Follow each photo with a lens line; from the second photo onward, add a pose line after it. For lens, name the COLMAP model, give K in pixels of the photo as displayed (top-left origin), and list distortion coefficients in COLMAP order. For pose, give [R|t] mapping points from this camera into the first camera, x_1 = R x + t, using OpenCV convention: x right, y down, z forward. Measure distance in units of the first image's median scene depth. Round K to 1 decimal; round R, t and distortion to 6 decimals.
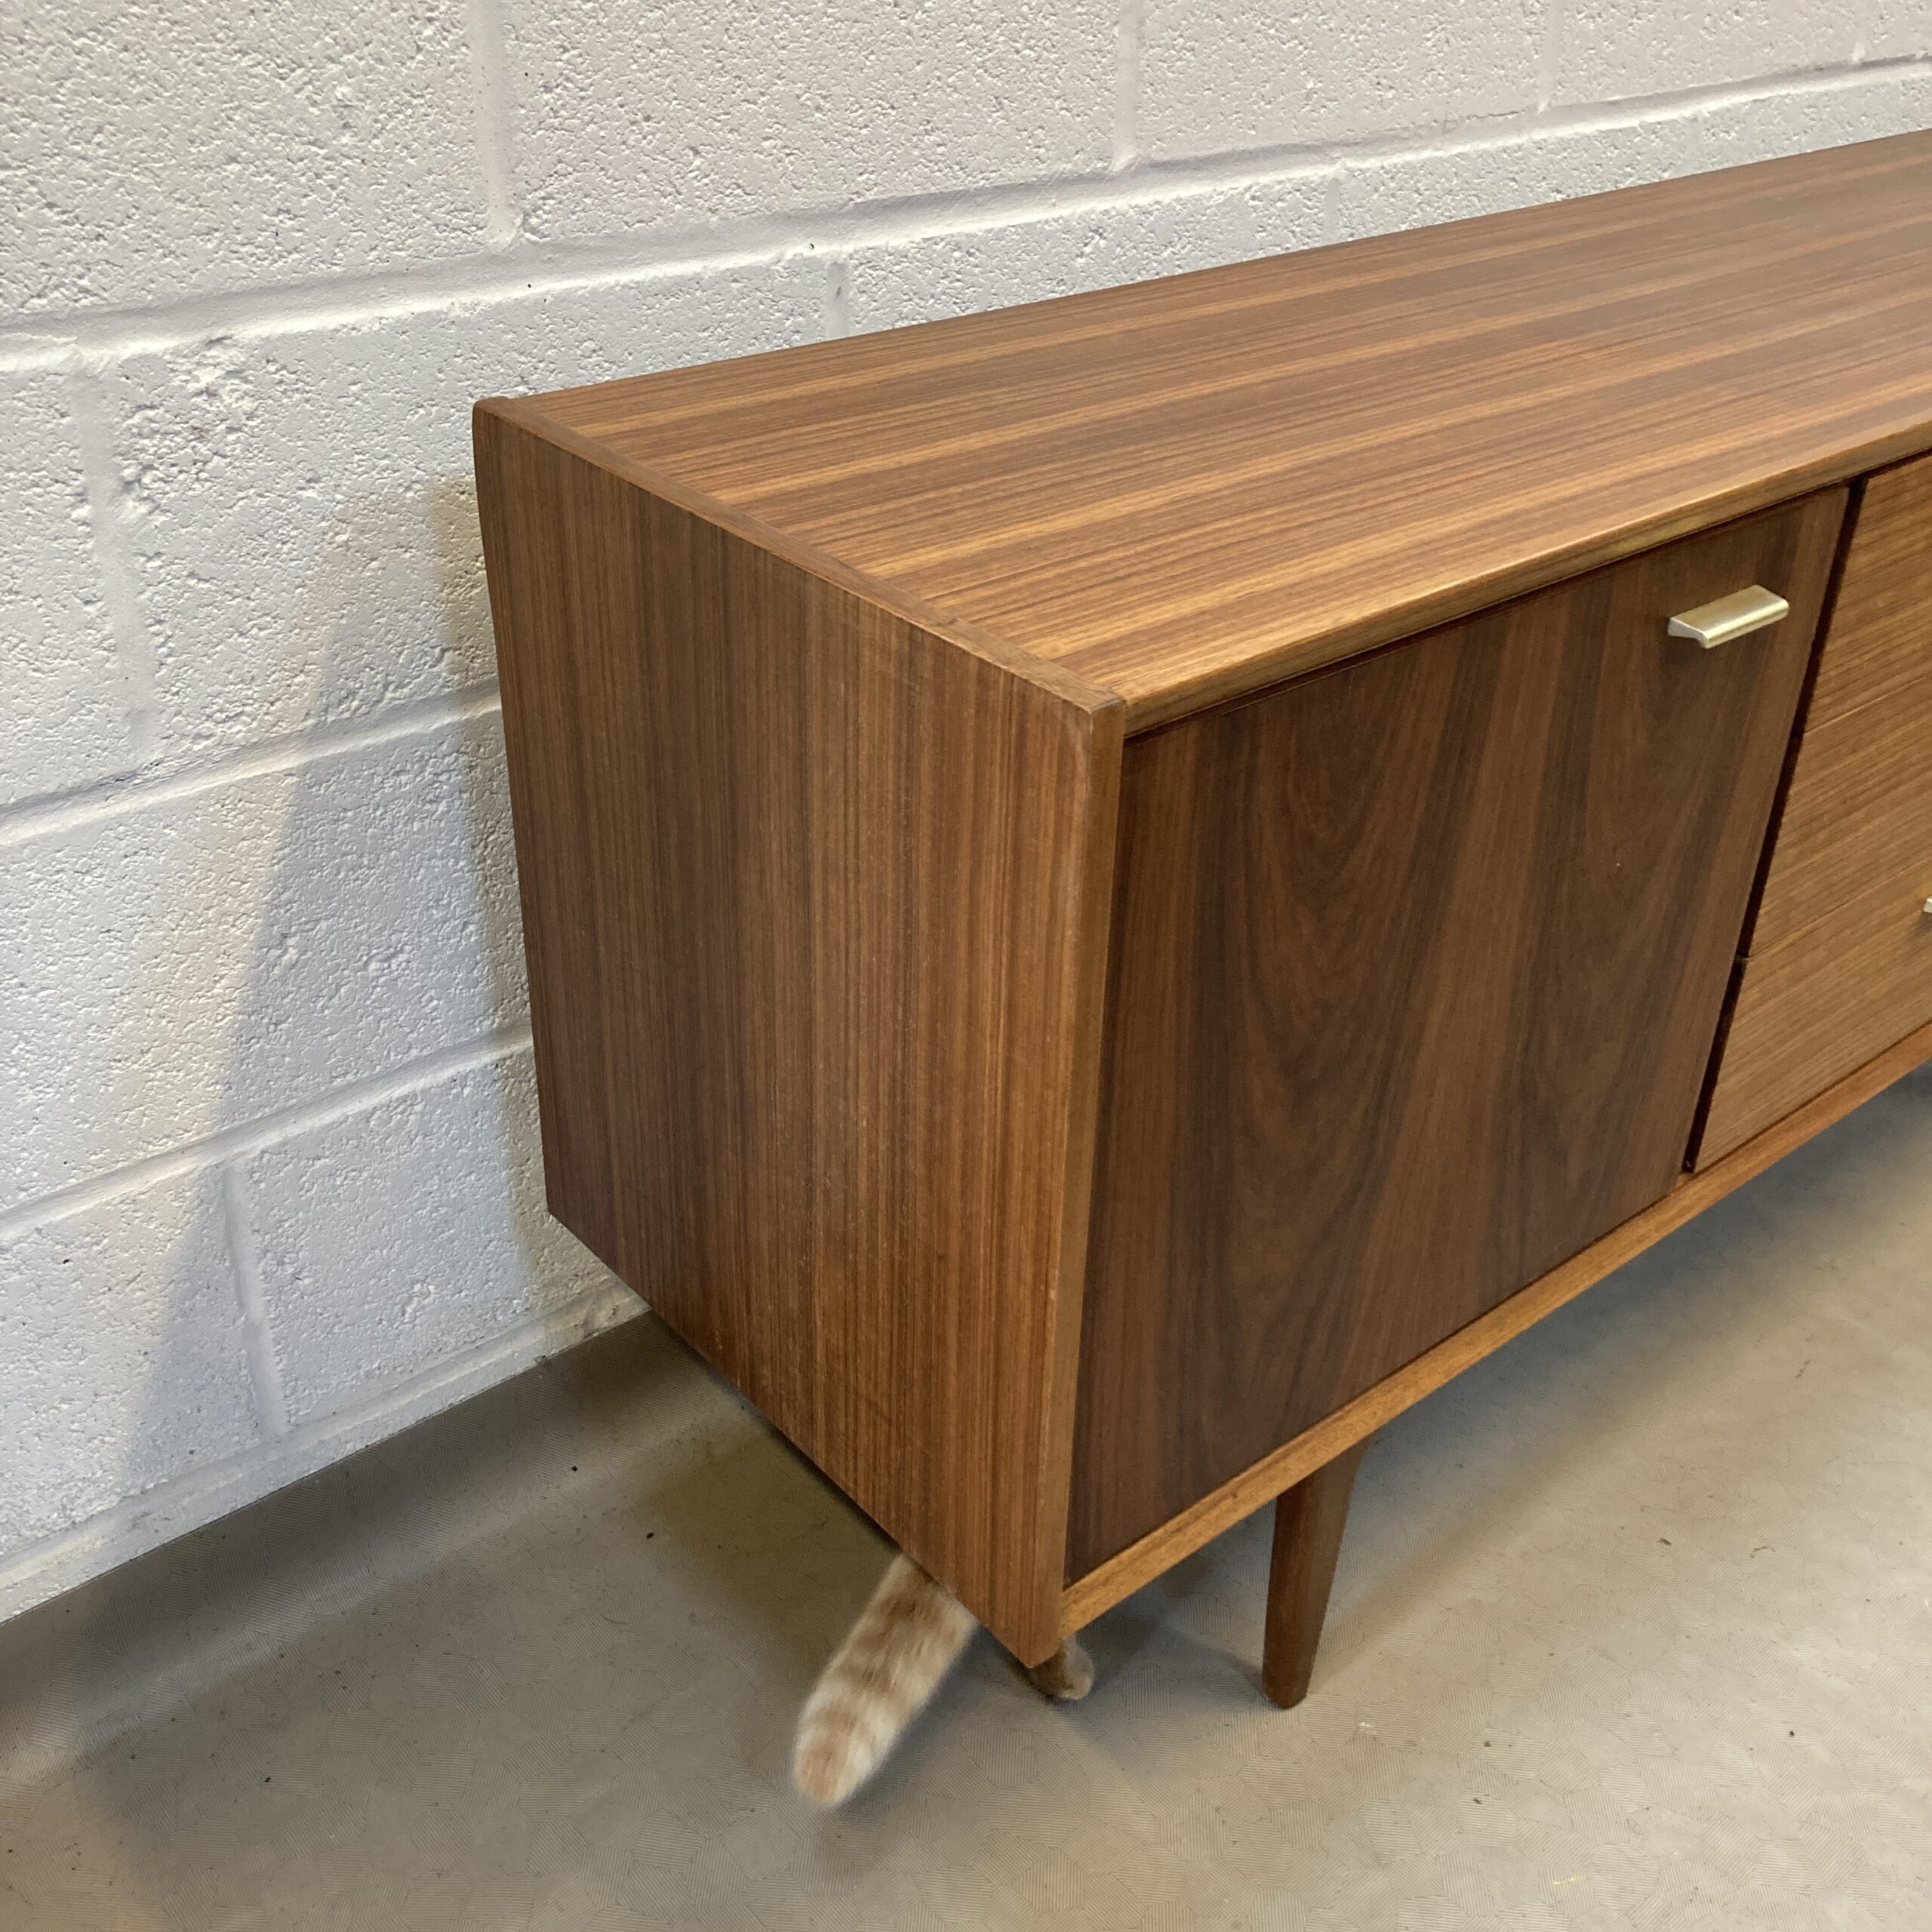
lens RADIAL K [[2138.4, 0, 966.0], [0, 2138.4, 966.0], [0, 0, 1]] dist [0.002556, 0.028615]
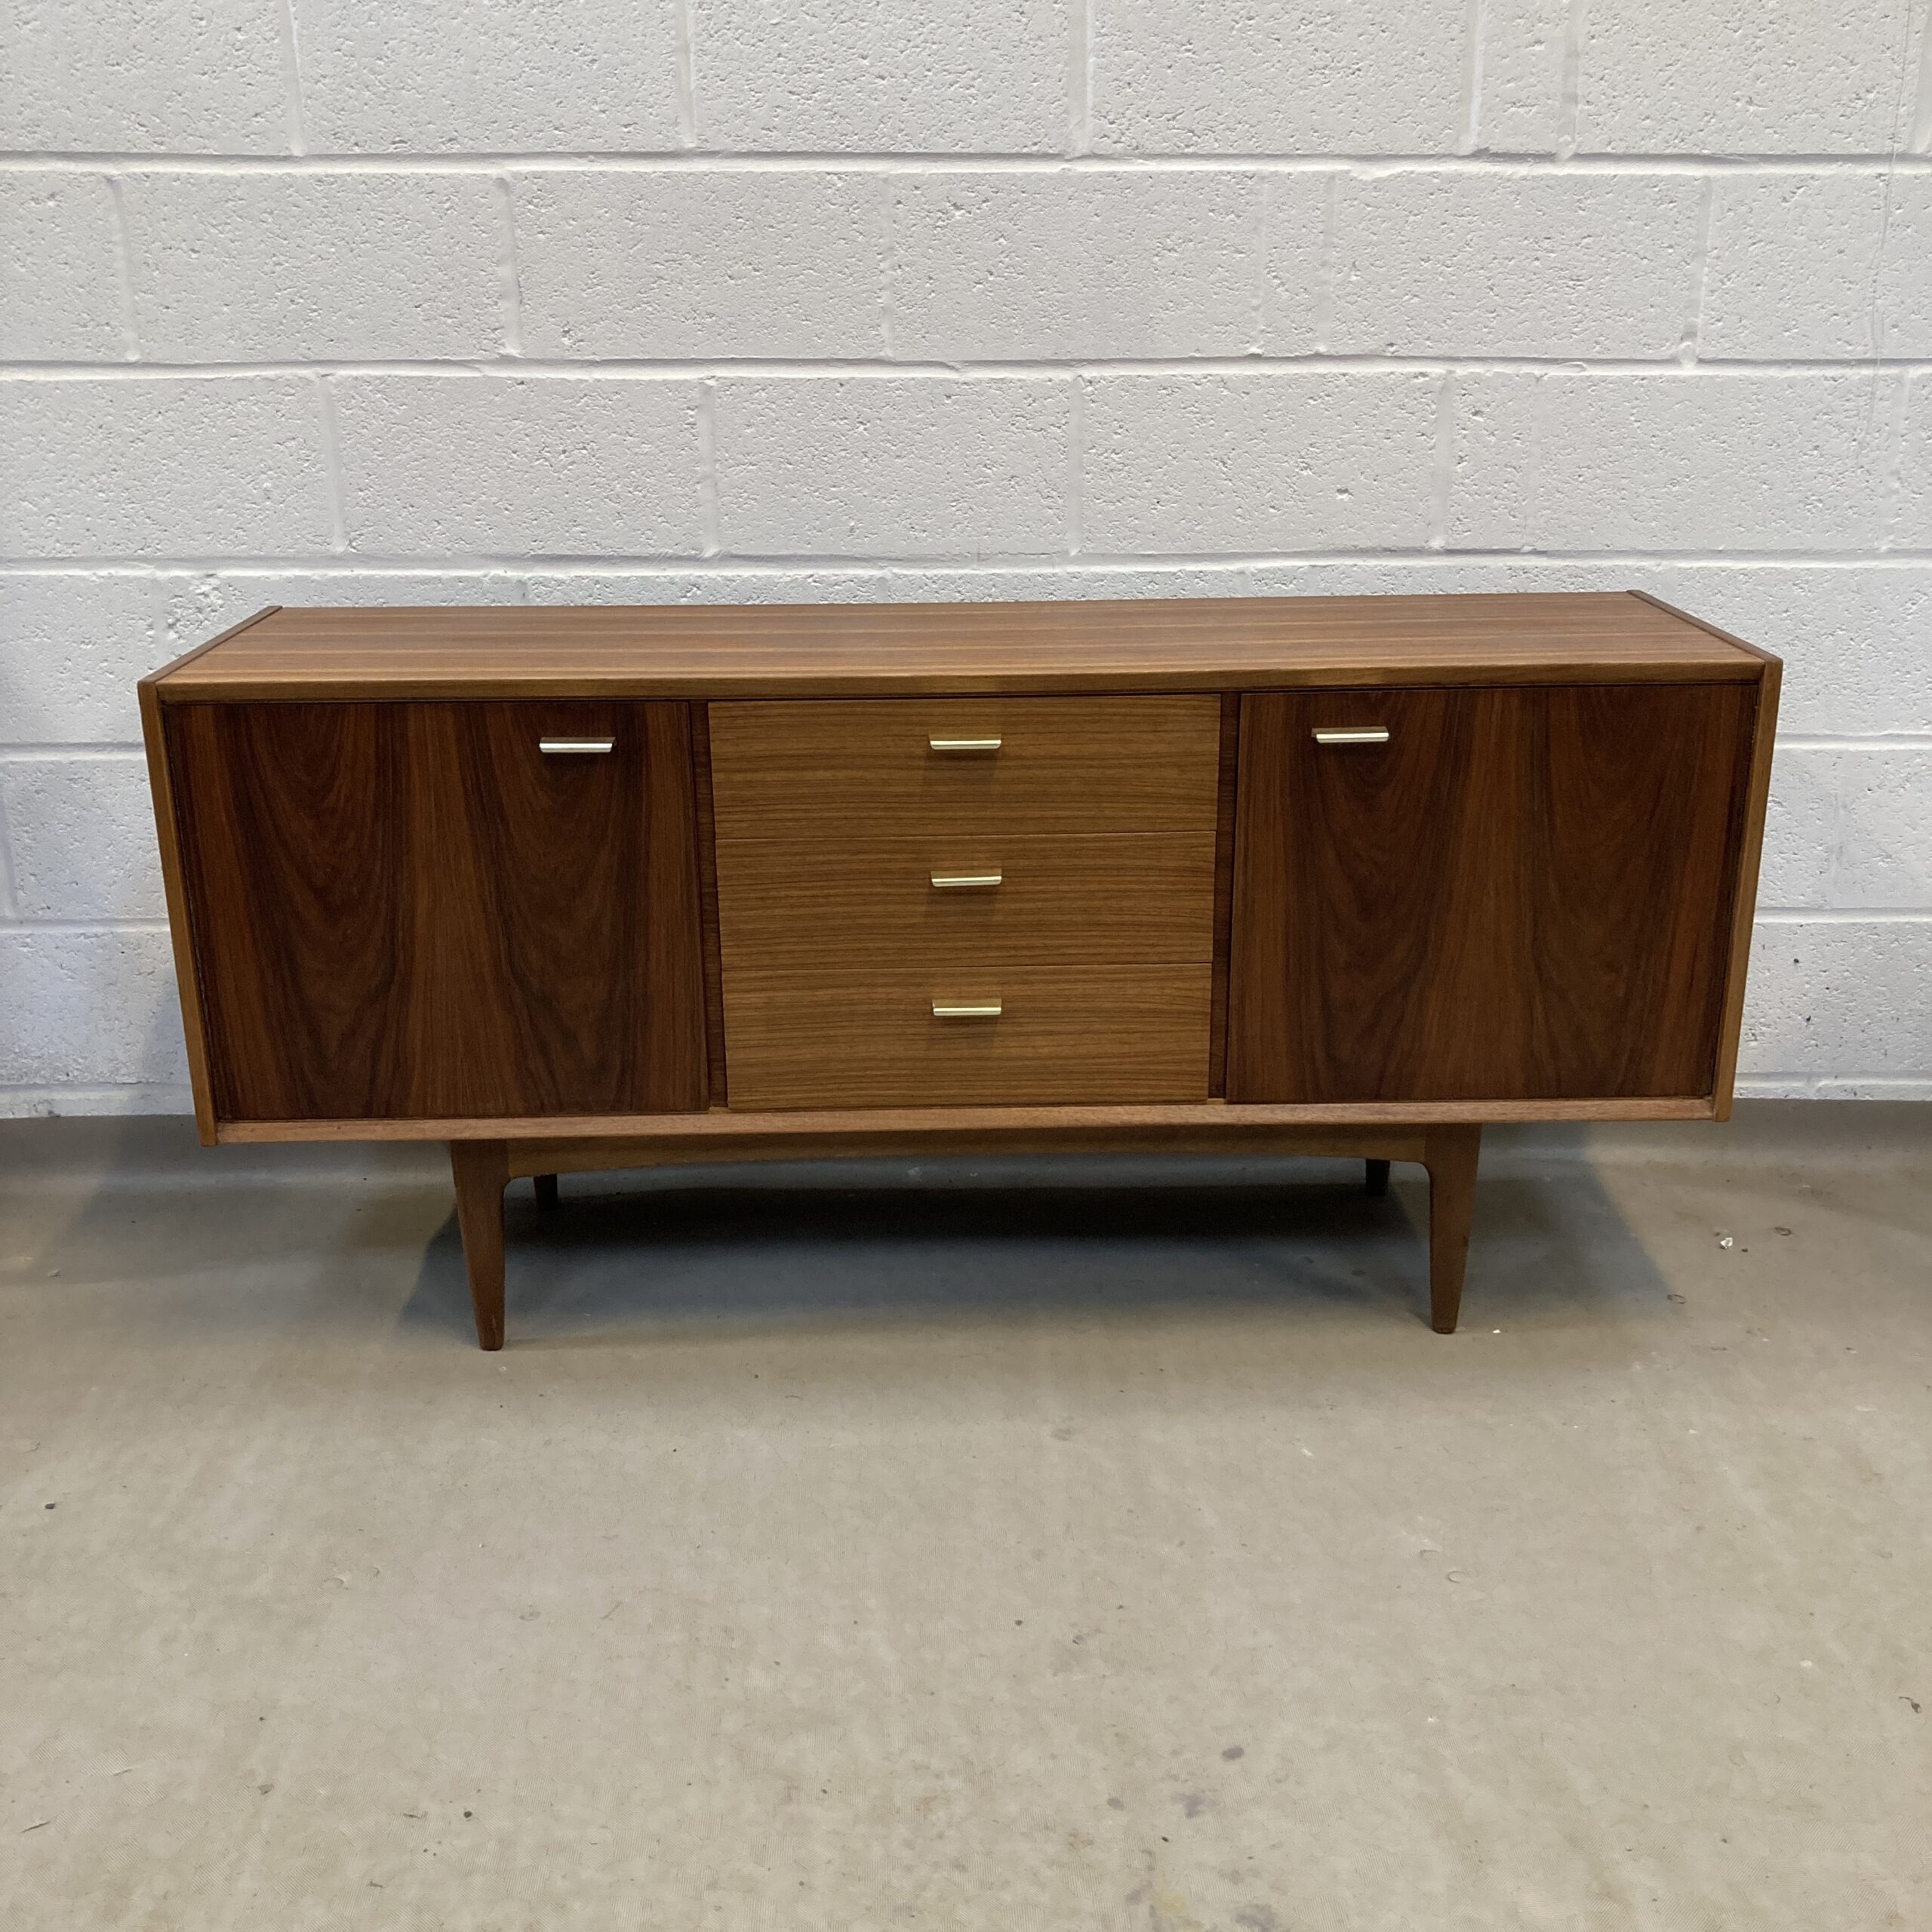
lens RADIAL K [[2100.0, 0, 966.0], [0, 2100.0, 966.0], [0, 0, 1]] dist [0.164748, -0.564824]
pose [[0.774808, 0.171936, -0.608367, 1.728179], [-0.300211, 0.946949, -0.114719, 0.144428], [0.556368, 0.271524, 0.785321, -0.301871]]
